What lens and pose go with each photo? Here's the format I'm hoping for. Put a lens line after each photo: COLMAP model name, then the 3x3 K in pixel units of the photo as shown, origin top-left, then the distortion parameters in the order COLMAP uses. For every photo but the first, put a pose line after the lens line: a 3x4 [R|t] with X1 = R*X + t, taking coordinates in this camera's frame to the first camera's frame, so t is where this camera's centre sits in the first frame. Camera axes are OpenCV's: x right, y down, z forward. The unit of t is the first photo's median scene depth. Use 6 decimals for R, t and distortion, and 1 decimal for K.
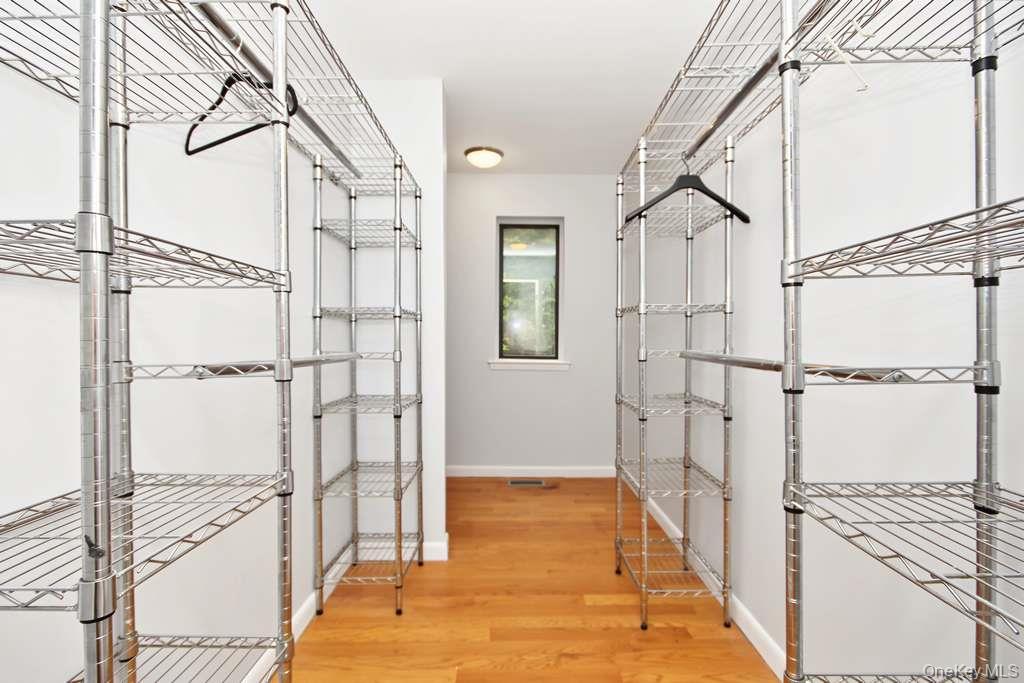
lens RADIAL K [[489.5, 0, 514.5], [0, 489.5, 340.9], [0, 0, 1]] dist [-0.001999, 0.000330]
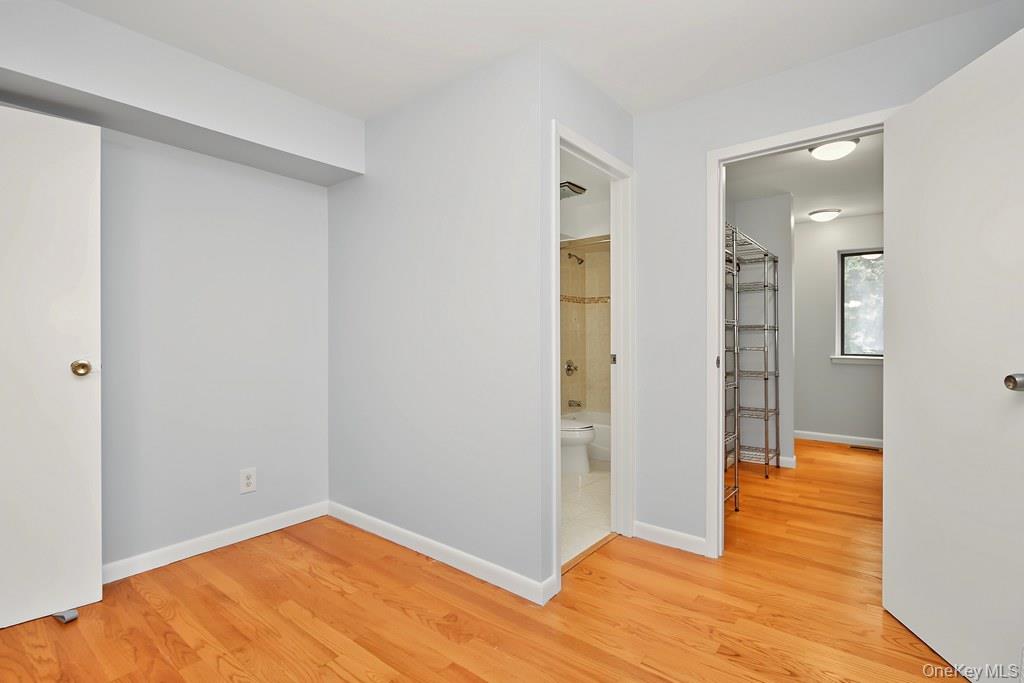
lens RADIAL K [[489.5, 0, 515.1], [0, 489.5, 339.9], [0, 0, 1]] dist [-0.001999, 0.000330]
pose [[0.785715, -0.006922, -0.618550, 0.162142], [0.002346, 0.999964, -0.008210, 0.003092], [0.618584, 0.005000, 0.785703, -1.000170]]
